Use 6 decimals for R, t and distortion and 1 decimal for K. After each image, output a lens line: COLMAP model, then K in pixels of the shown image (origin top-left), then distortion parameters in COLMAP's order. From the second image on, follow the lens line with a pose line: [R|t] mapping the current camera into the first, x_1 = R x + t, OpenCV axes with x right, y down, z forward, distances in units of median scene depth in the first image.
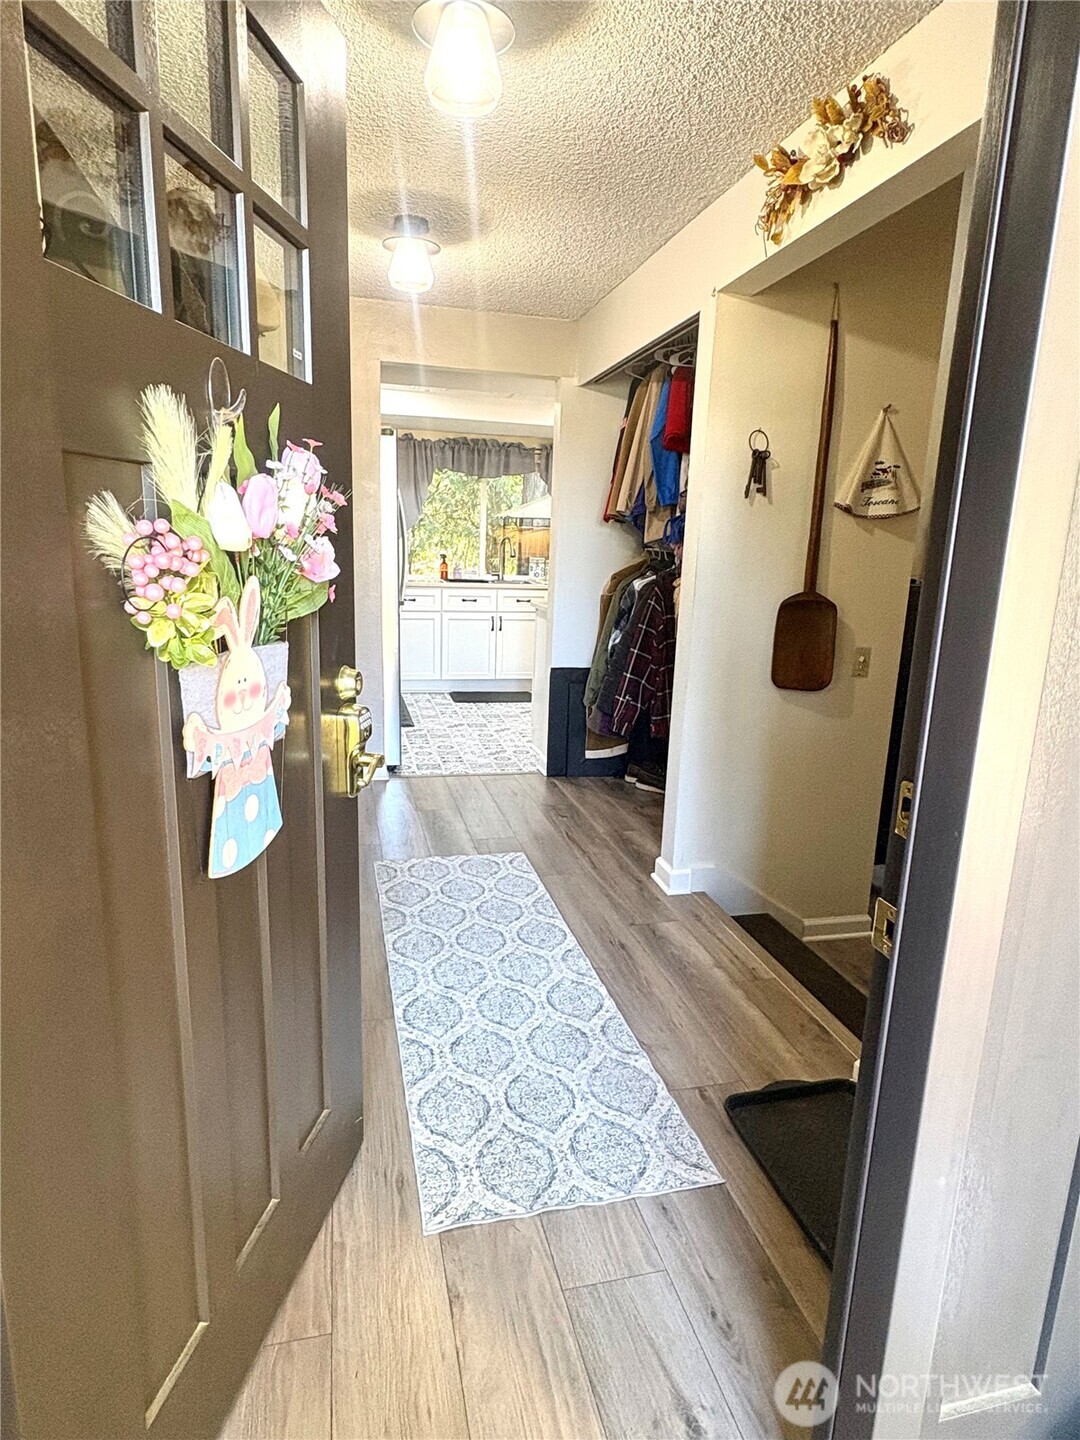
lens RADIAL K [[831.3, 0, 541.7], [0, 831.3, 724.1], [0, 0, 1]] dist [0.003188, 0.000089]
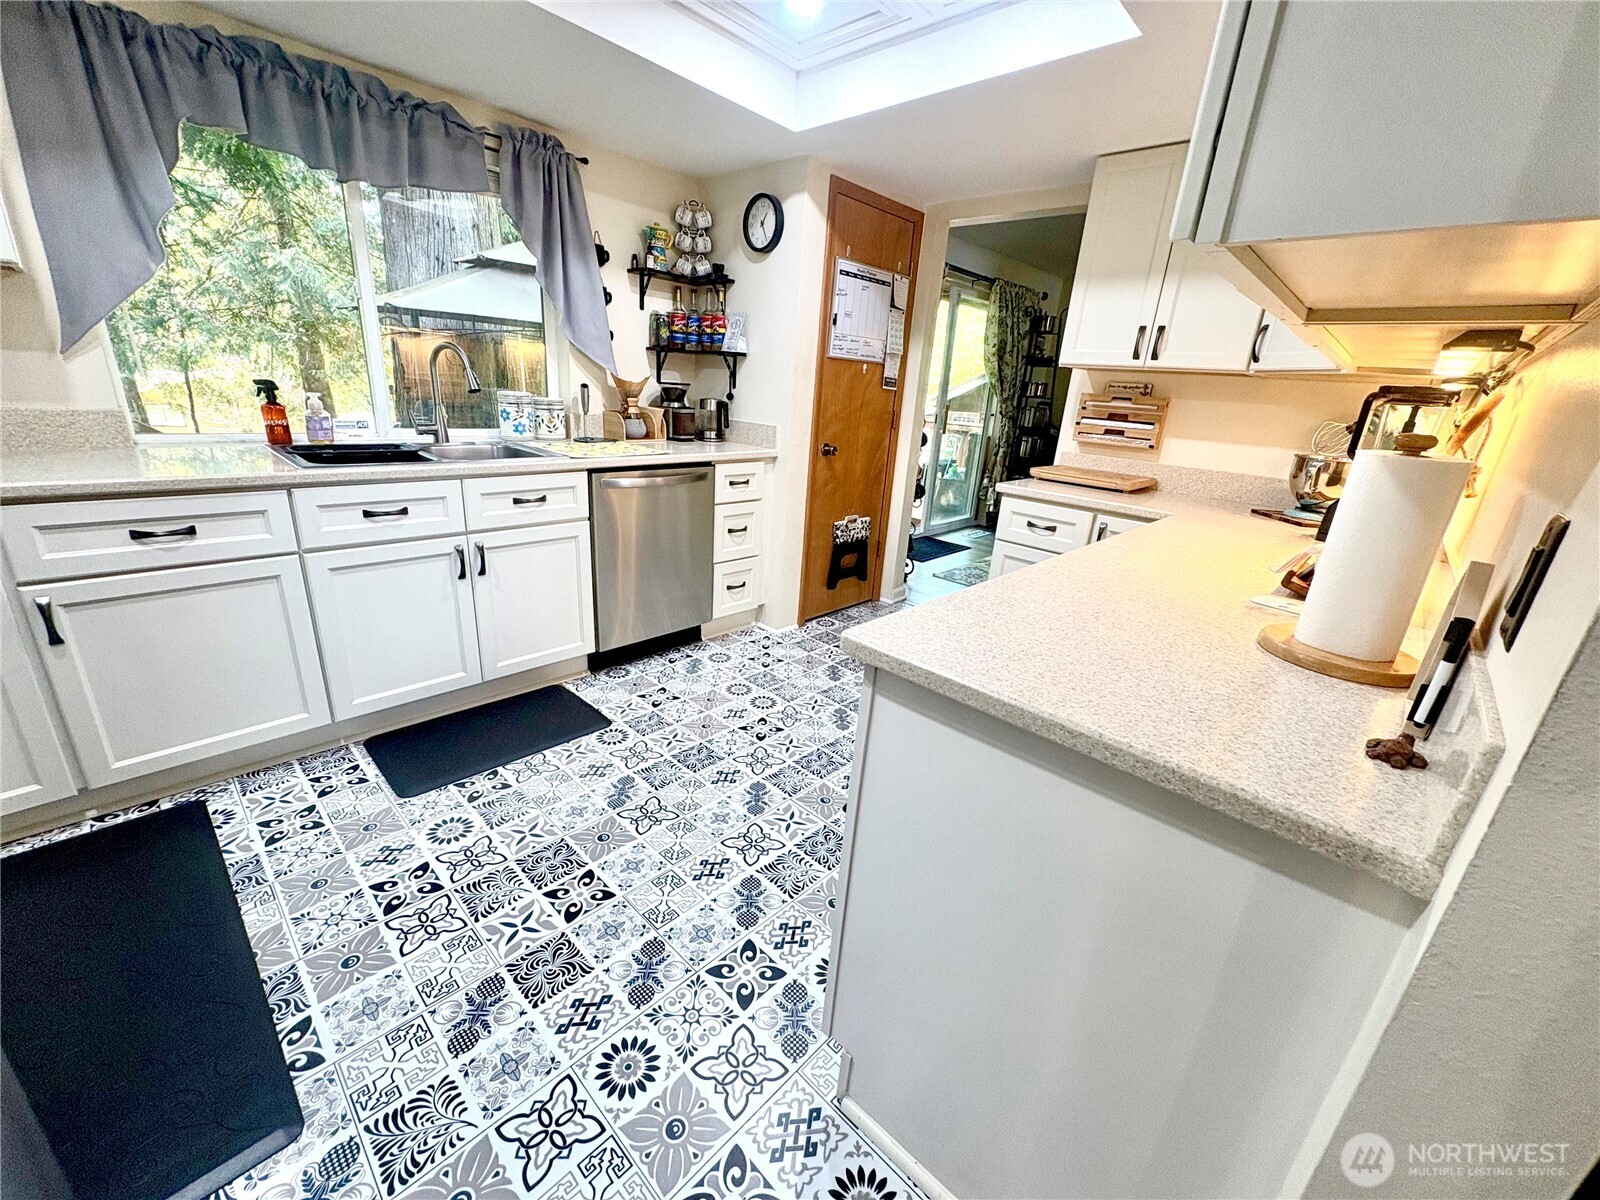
lens RADIAL K [[638.1, 0, 807.0], [0, 638.1, 596.5], [0, 0, 1]] dist [-0.002343, -0.000129]
pose [[0.832728, -0.153905, 0.531862, -0.082443], [0.079830, 0.983928, 0.159730, -0.134798], [-0.547897, -0.090553, 0.831630, 0.616298]]
